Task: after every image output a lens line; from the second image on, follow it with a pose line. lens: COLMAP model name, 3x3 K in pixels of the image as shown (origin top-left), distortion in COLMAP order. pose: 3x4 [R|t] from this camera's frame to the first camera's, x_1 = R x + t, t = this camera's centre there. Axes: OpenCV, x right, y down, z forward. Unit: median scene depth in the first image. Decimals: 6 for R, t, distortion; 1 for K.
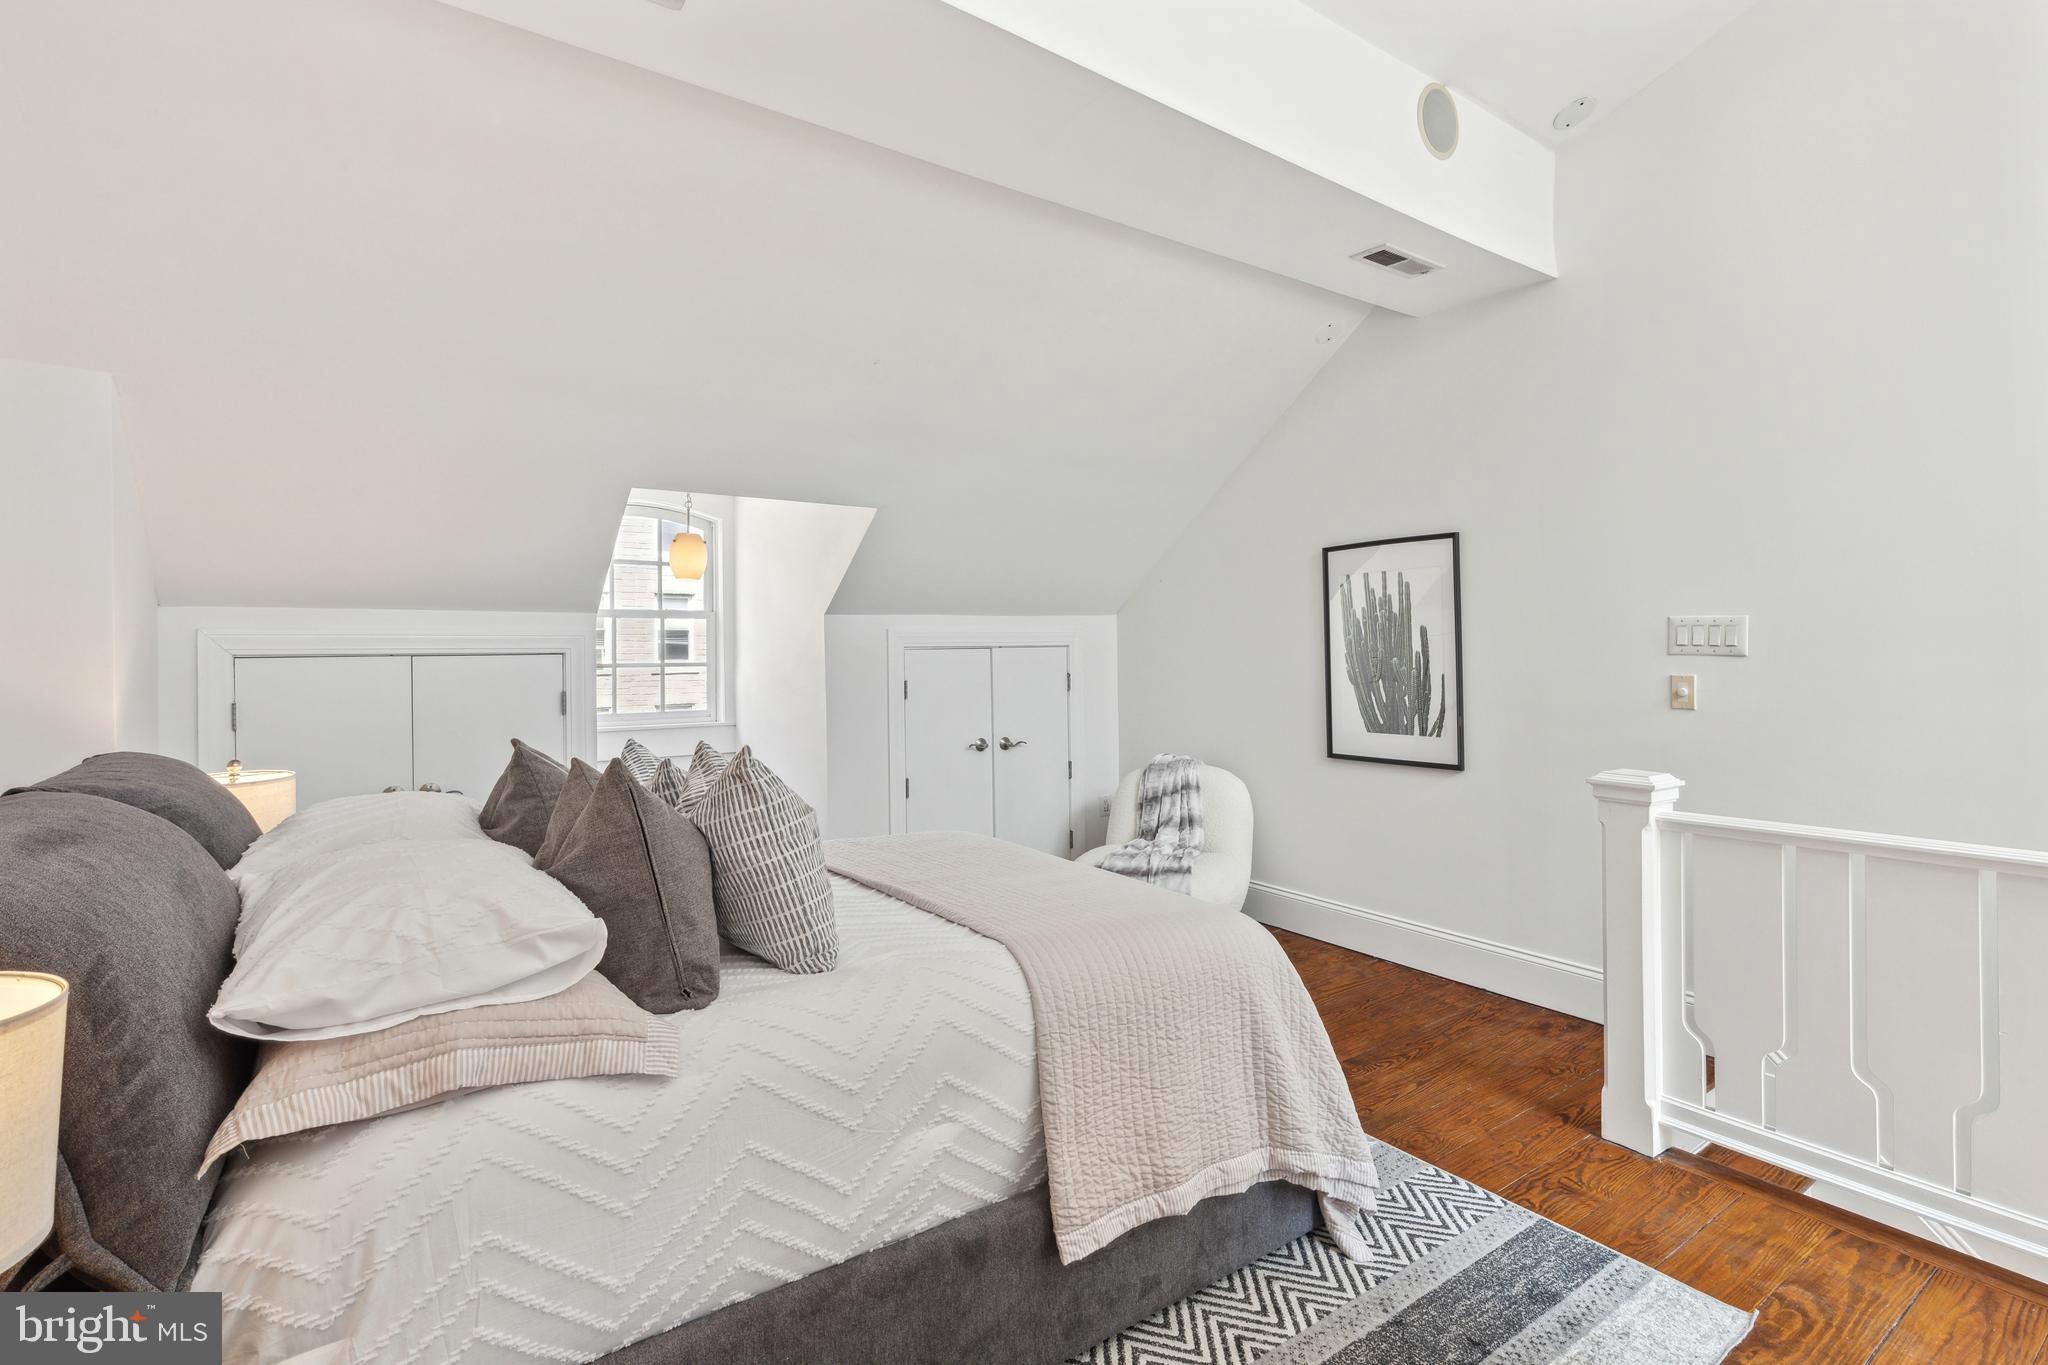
lens RADIAL K [[964.6, 0, 1018.7], [0, 964.6, 671.7], [0, 0, 1]] dist [-0.001906, -0.000594]
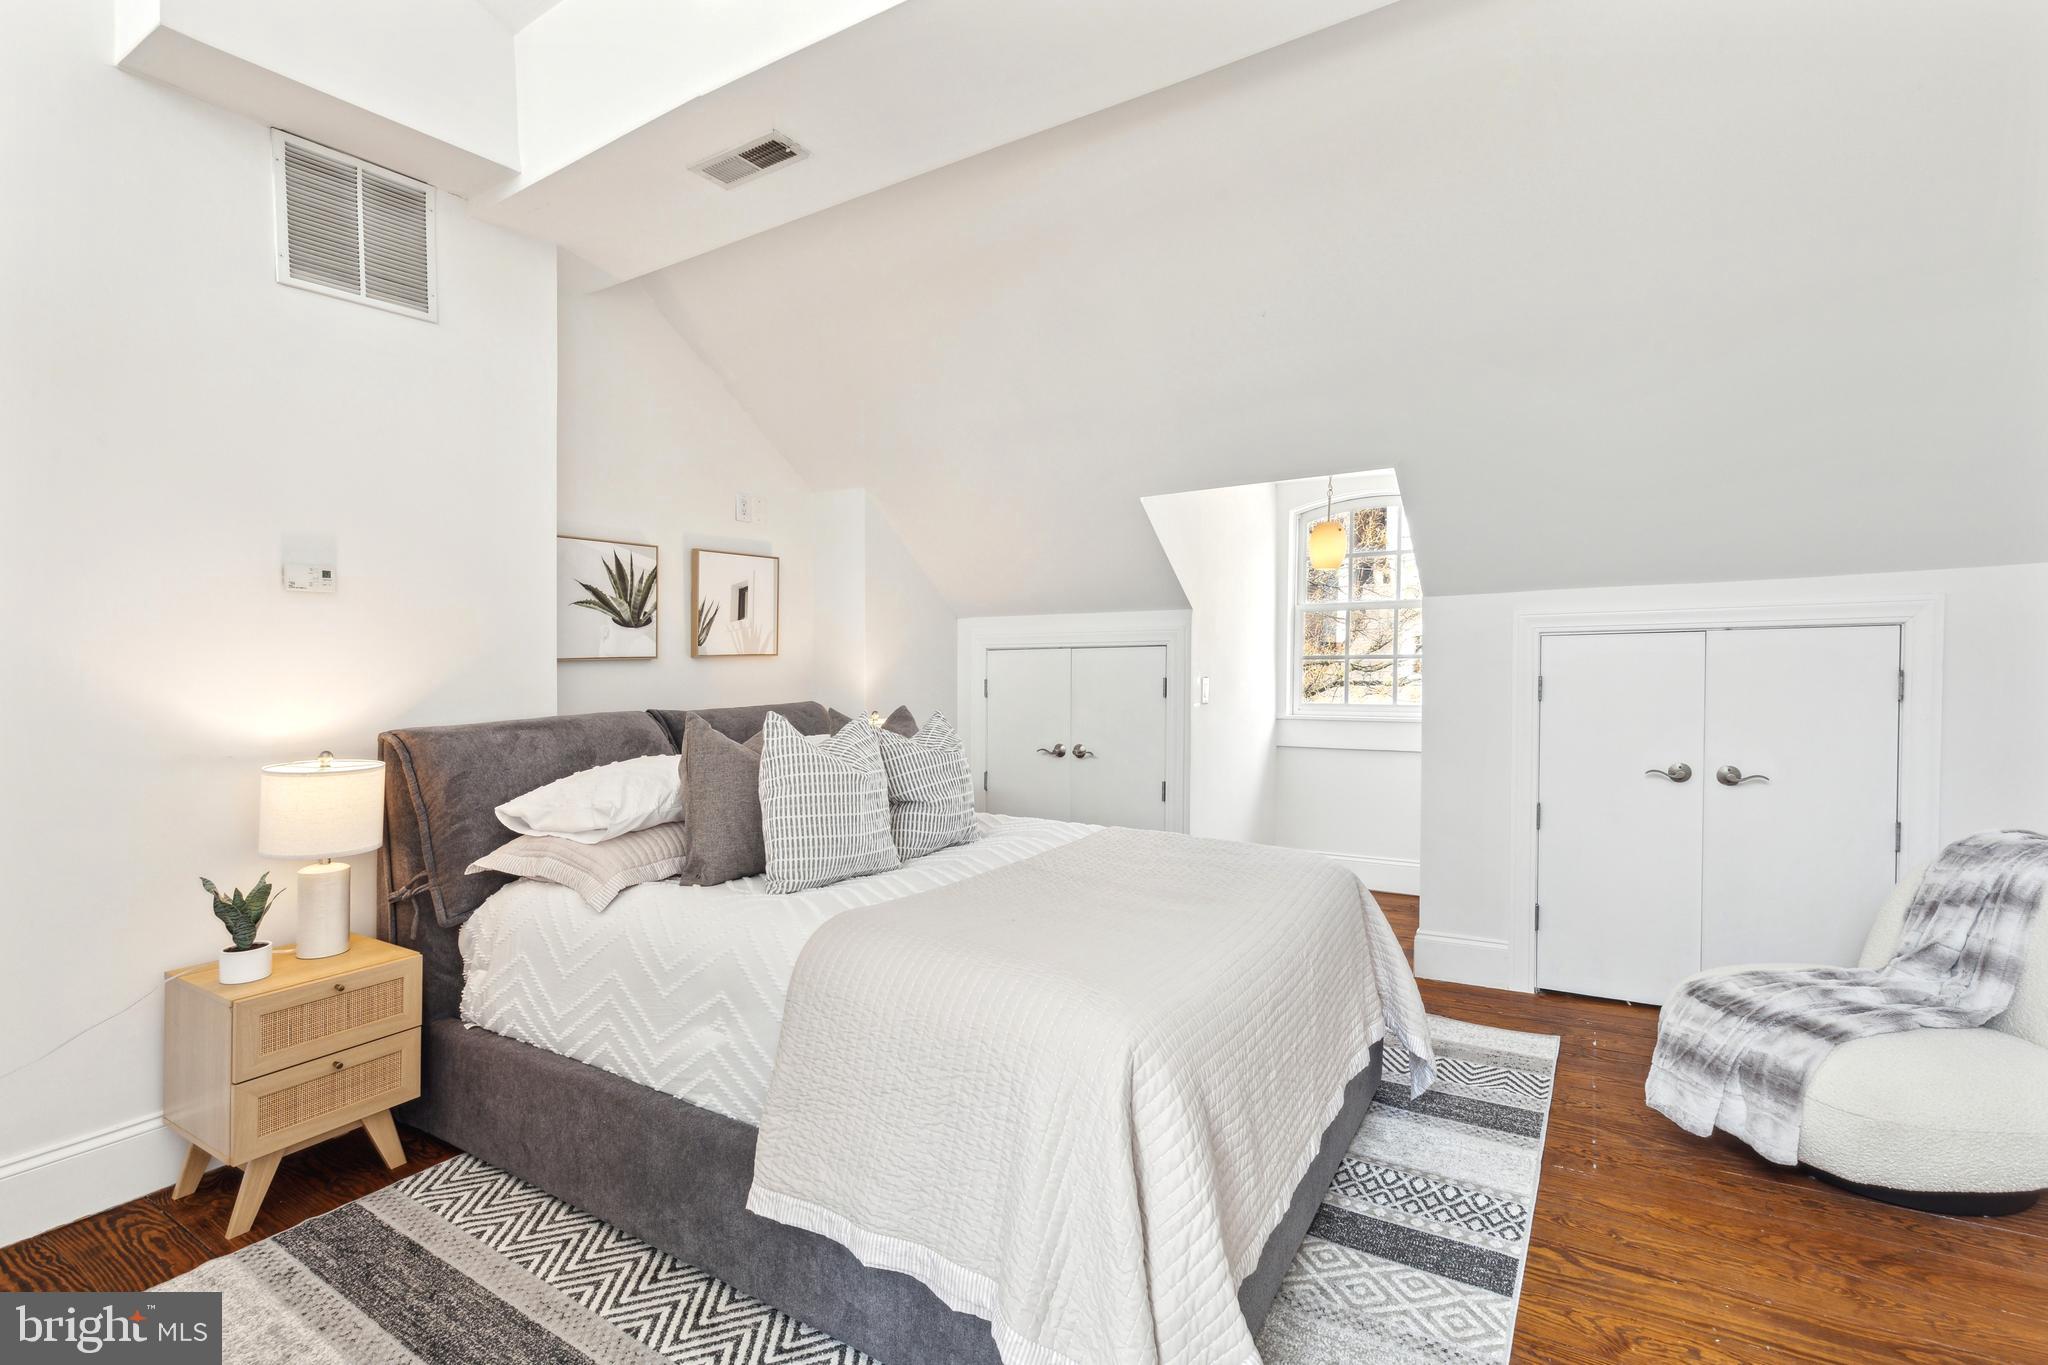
lens RADIAL K [[964.6, 0, 1027.3], [0, 964.6, 696.0], [0, 0, 1]] dist [-0.001906, -0.000594]
pose [[0.387867, 0.038506, -0.920911, 1.047716], [-0.011496, 0.999251, 0.036939, 0.004069], [0.921643, -0.003740, 0.388020, 0.809367]]
